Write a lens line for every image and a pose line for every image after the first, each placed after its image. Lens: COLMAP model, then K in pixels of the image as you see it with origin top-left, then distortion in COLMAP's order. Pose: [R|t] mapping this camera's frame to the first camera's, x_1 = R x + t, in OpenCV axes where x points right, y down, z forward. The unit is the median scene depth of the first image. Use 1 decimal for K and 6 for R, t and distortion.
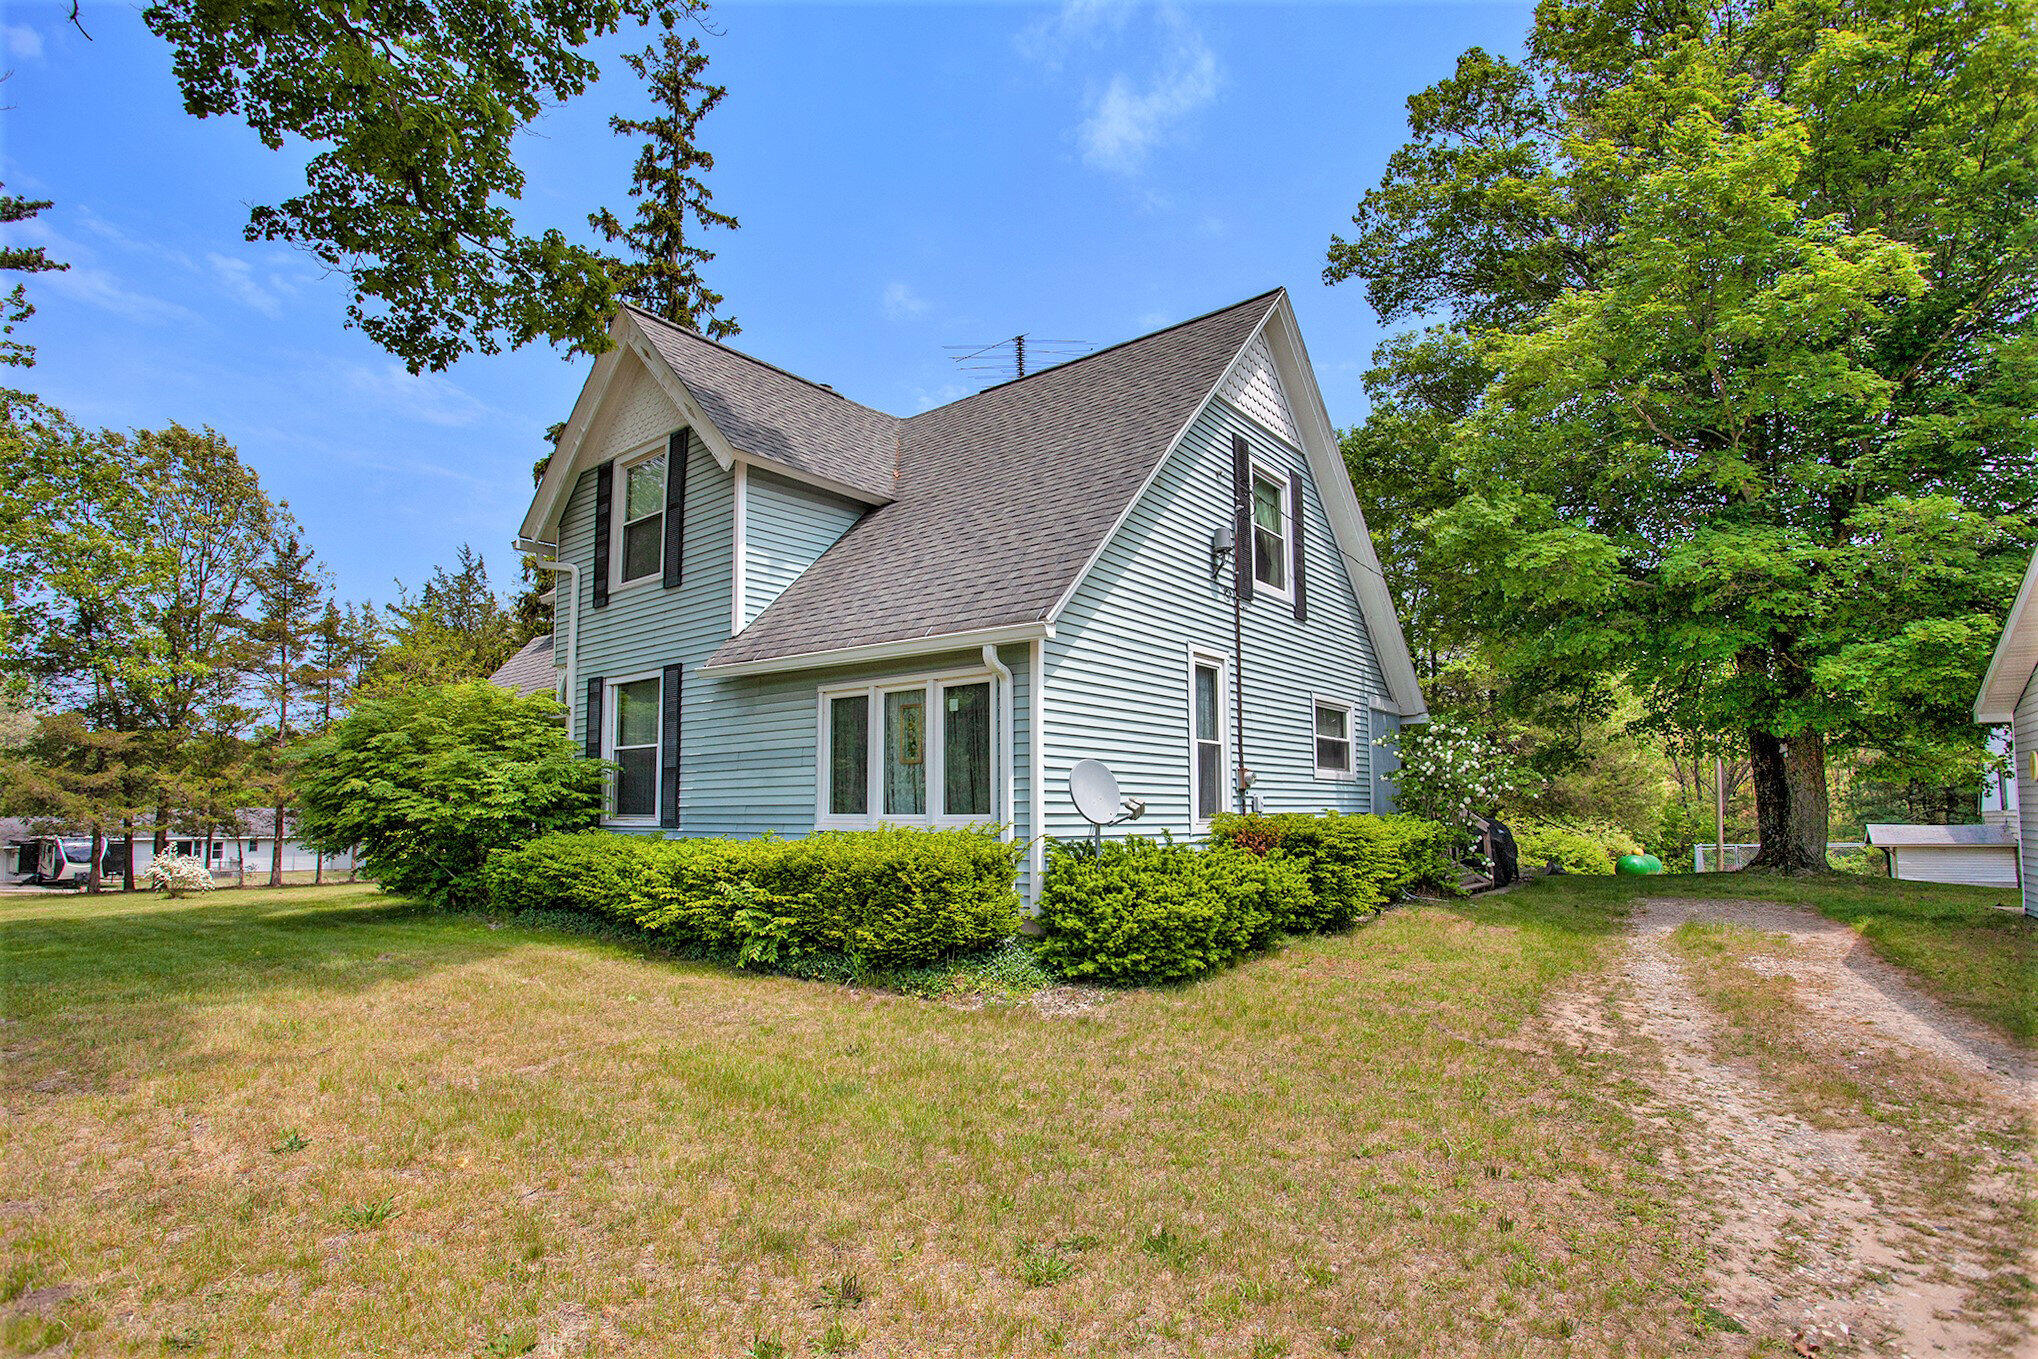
lens RADIAL K [[966.5, 0, 1019.7], [0, 966.5, 757.1], [0, 0, 1]] dist [-0.028422, 0.000198]
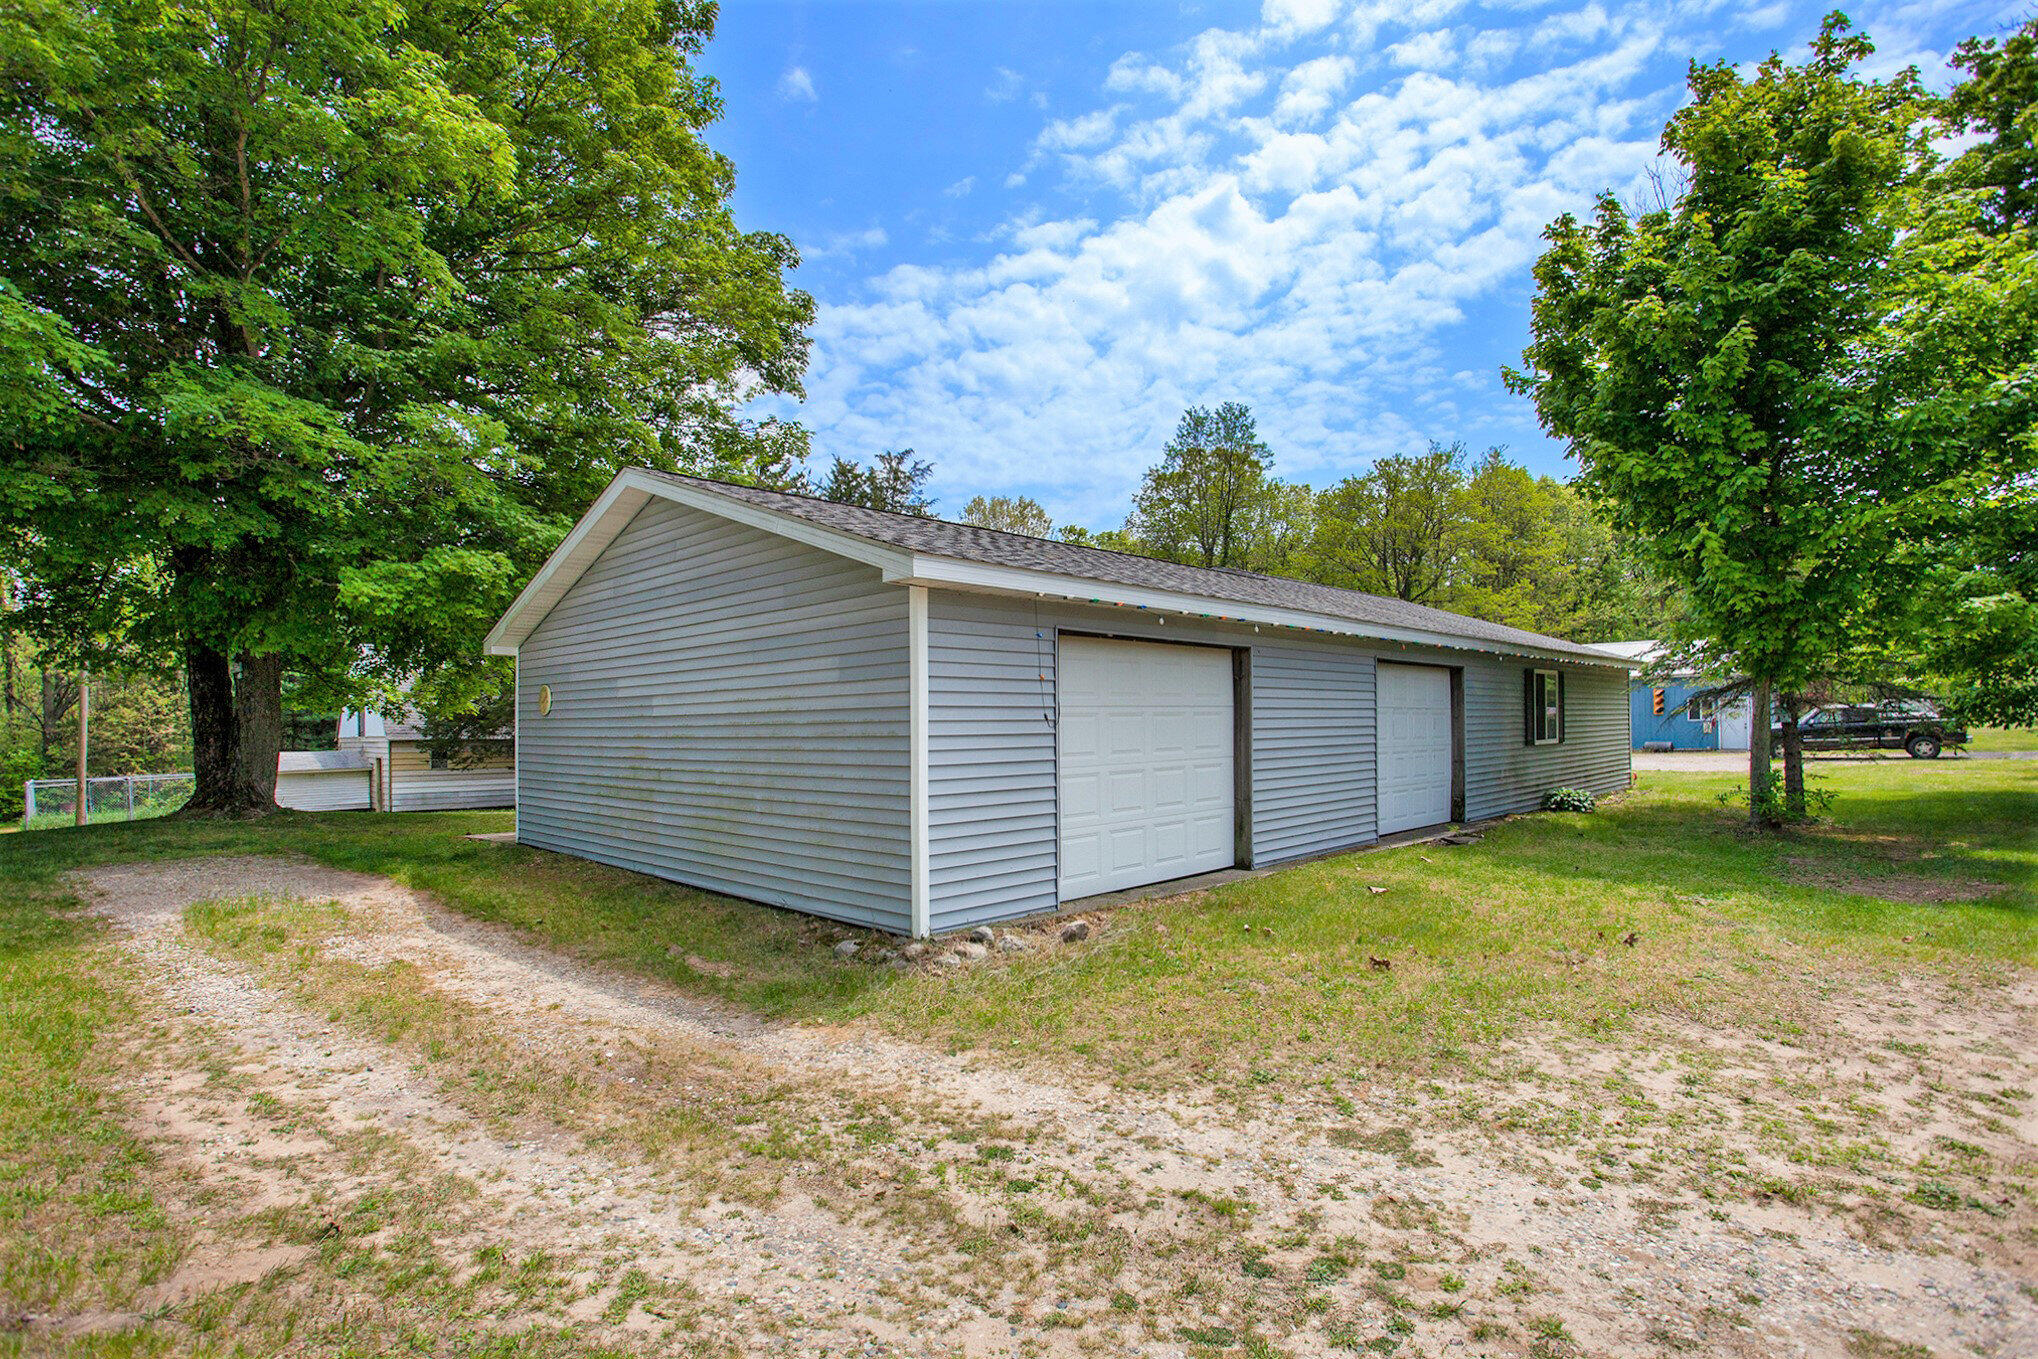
lens RADIAL K [[966.5, 0, 1019.7], [0, 966.5, 757.1], [0, 0, 1]] dist [-0.028422, 0.000198]
pose [[0.109130, -0.020392, 0.993818, 0.148233], [-0.061778, 0.997718, 0.027255, 0.009862], [-0.992106, -0.064370, 0.107621, 0.856702]]
